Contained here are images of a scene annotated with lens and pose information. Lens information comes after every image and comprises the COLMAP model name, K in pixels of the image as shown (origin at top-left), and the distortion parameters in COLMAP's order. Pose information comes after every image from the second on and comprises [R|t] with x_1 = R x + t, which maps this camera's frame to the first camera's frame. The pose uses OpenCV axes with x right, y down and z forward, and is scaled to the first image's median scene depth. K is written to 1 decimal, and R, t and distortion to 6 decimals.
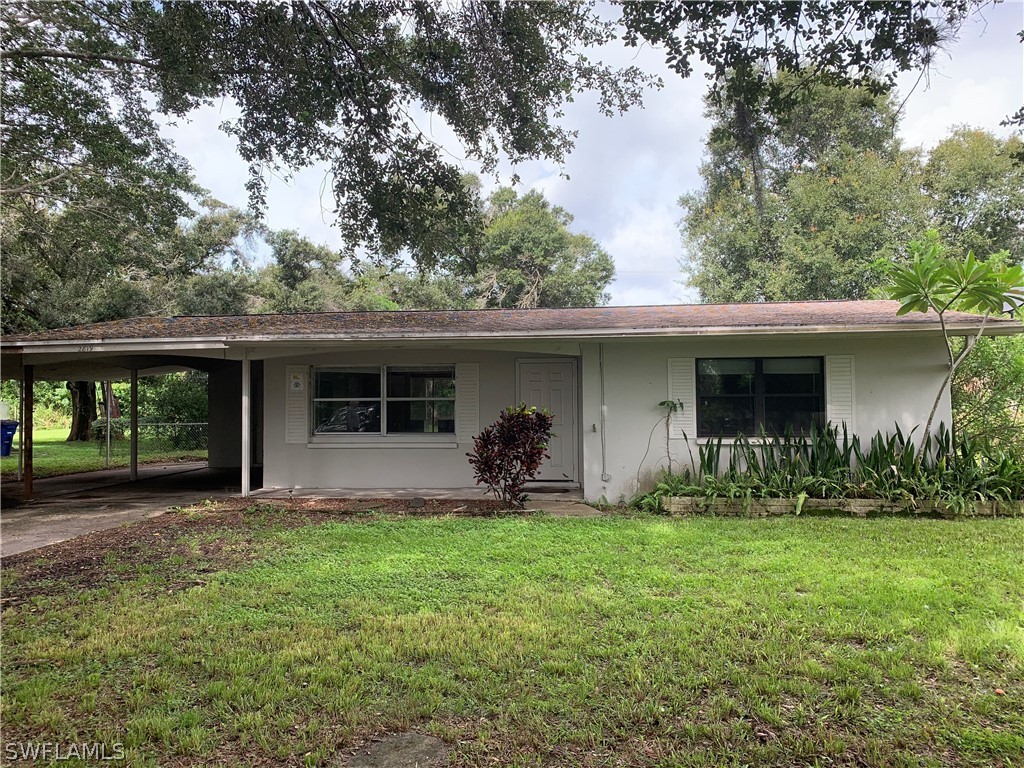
lens RADIAL K [[779.5, 0, 512.0], [0, 779.5, 384.0], [0, 0, 1]] dist [0.072190, -0.123454]
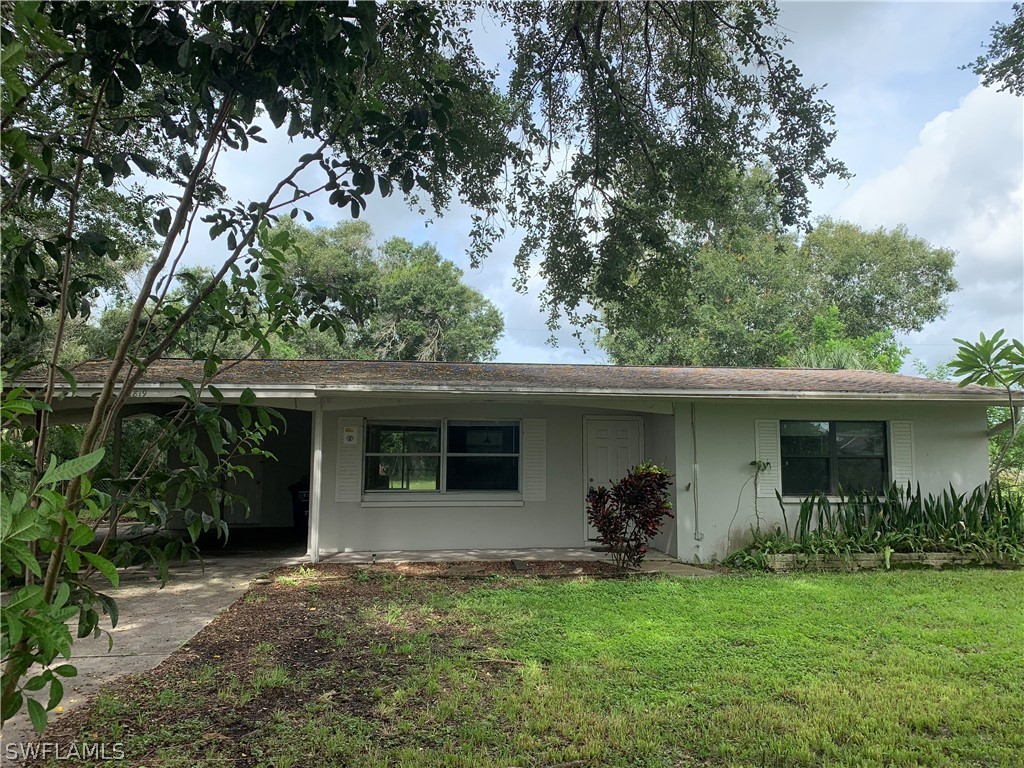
lens RADIAL K [[779.5, 0, 512.0], [0, 779.5, 384.0], [0, 0, 1]] dist [0.072190, -0.123454]
pose [[0.968860, 0.033268, 0.245365, -0.371641], [-0.016780, 0.997477, -0.068983, -0.002574], [-0.247040, 0.062717, 0.966973, 0.063327]]
